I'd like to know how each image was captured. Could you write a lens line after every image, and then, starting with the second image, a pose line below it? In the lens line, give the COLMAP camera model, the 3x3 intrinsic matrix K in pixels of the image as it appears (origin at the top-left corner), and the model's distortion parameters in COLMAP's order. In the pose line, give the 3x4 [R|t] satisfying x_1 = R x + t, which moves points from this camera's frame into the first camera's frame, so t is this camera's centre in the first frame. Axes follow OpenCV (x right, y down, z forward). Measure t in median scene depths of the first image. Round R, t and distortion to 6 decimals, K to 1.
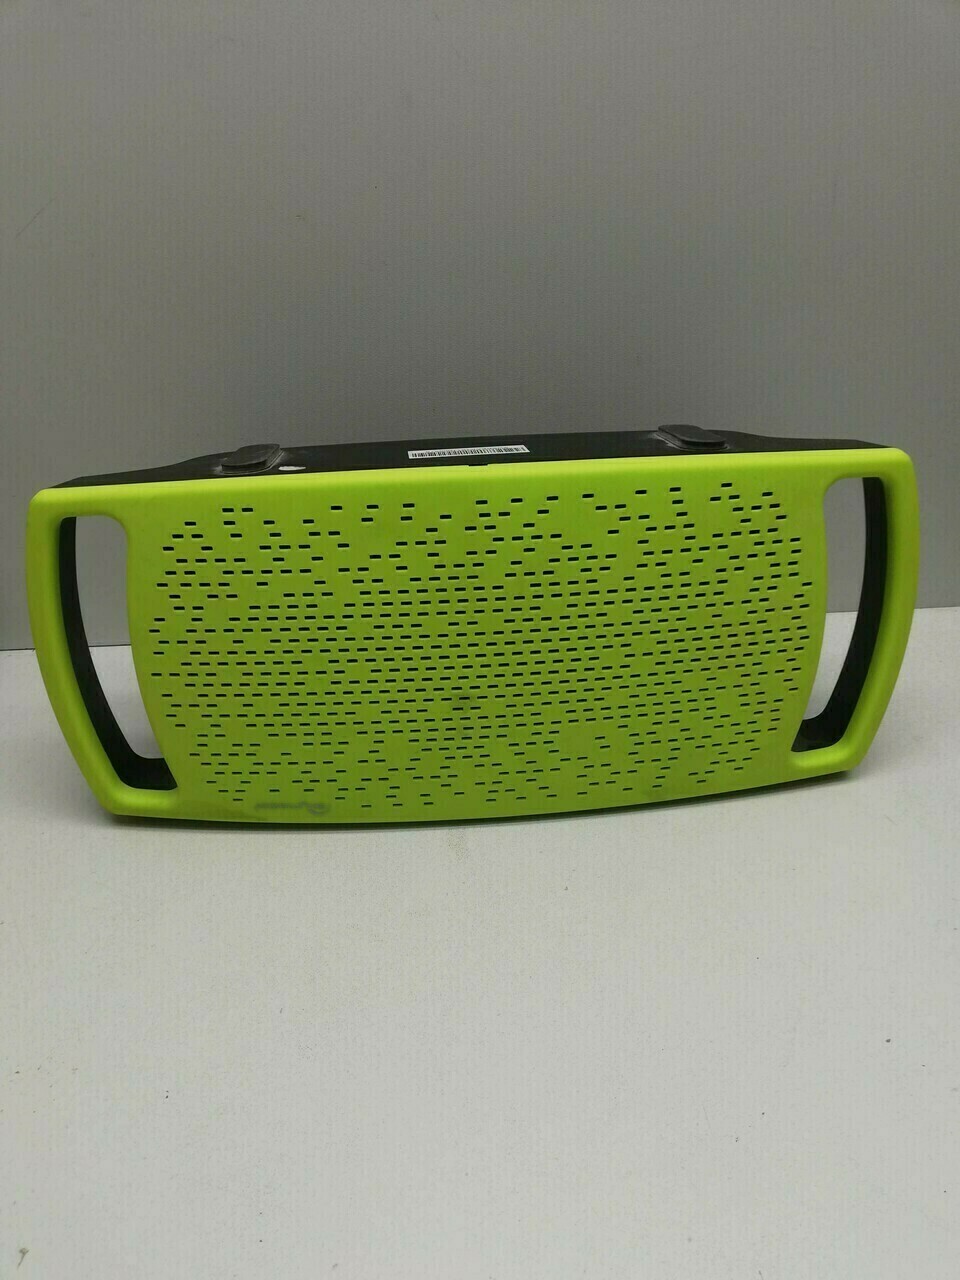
lens RADIAL K [[1007.1, 0, 478.1], [0, 1007.1, 639.5], [0, 0, 1]] dist [-0.010131, -0.004250]
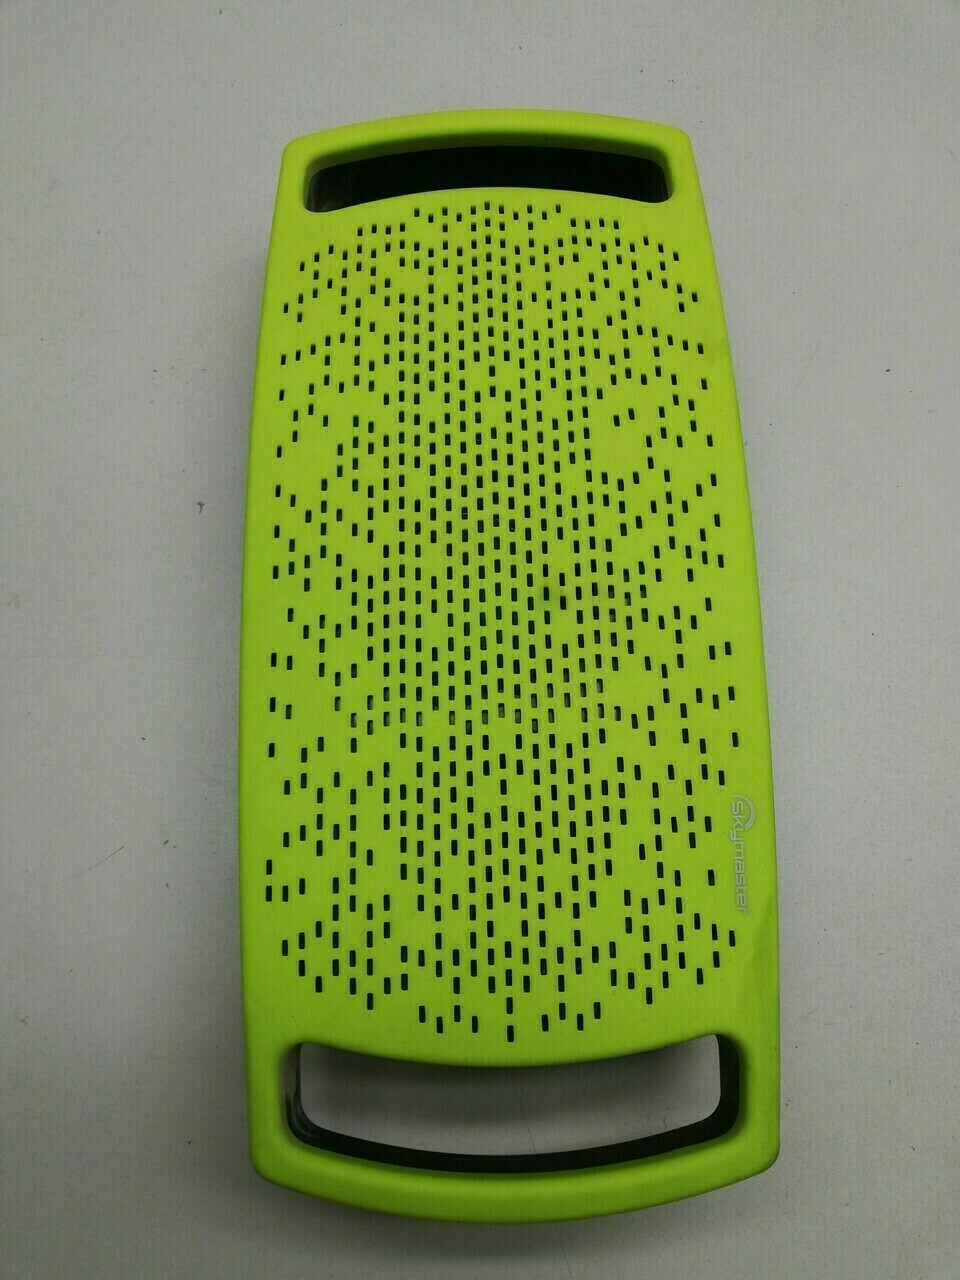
lens RADIAL K [[1007.1, 0, 481.1], [0, 1007.1, 637.6], [0, 0, 1]] dist [-0.010131, -0.004250]
pose [[0.014209, -0.980421, 0.196398, -0.191301], [0.882205, -0.080162, -0.463992, 0.356738], [0.470651, 0.179857, 0.863794, 0.354200]]
